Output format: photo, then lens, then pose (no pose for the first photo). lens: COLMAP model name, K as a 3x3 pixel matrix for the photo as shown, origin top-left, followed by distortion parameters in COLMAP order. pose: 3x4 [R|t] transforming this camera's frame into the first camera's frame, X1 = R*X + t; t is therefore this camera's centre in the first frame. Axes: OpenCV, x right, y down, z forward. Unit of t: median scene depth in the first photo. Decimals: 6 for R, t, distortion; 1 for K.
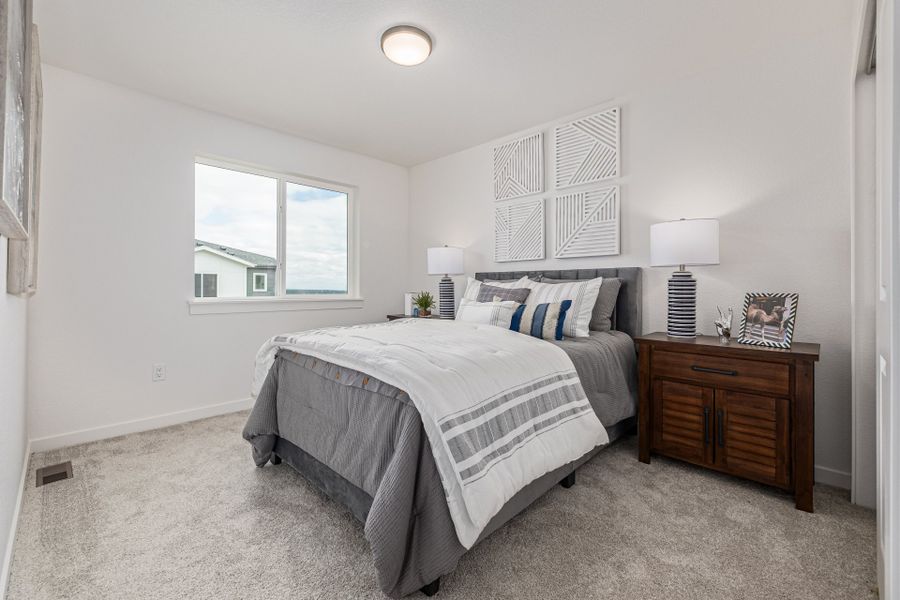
lens RADIAL K [[380.5, 0, 441.9], [0, 380.5, 287.2], [0, 0, 1]] dist [0.000577, -0.000077]
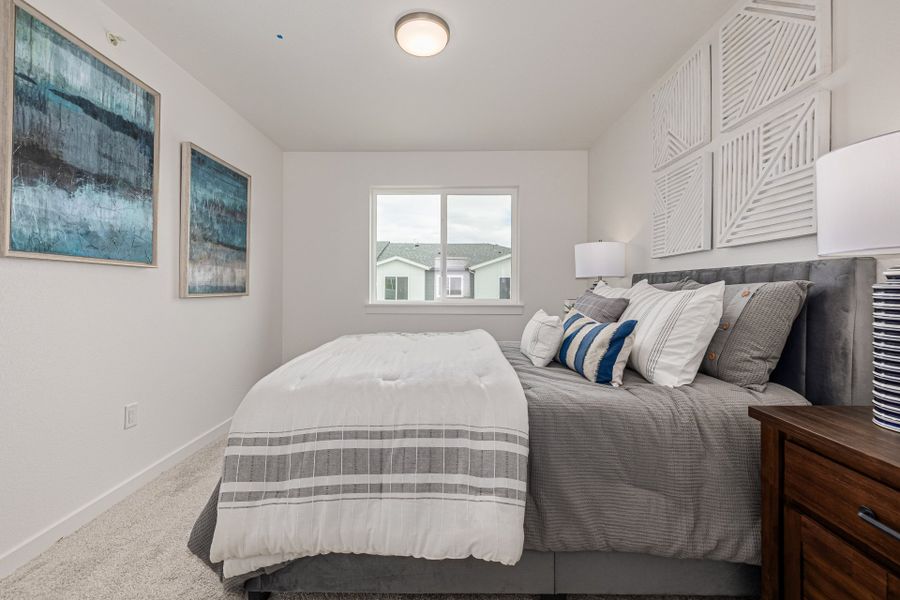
lens RADIAL K [[380.5, 0, 441.9], [0, 380.5, 287.2], [0, 0, 1]] dist [0.000577, -0.000077]
pose [[0.693754, -0.001224, -0.720211, 0.453267], [0.000643, 0.999999, -0.001081, -0.014909], [0.720212, 0.000287, 0.693754, 0.290443]]
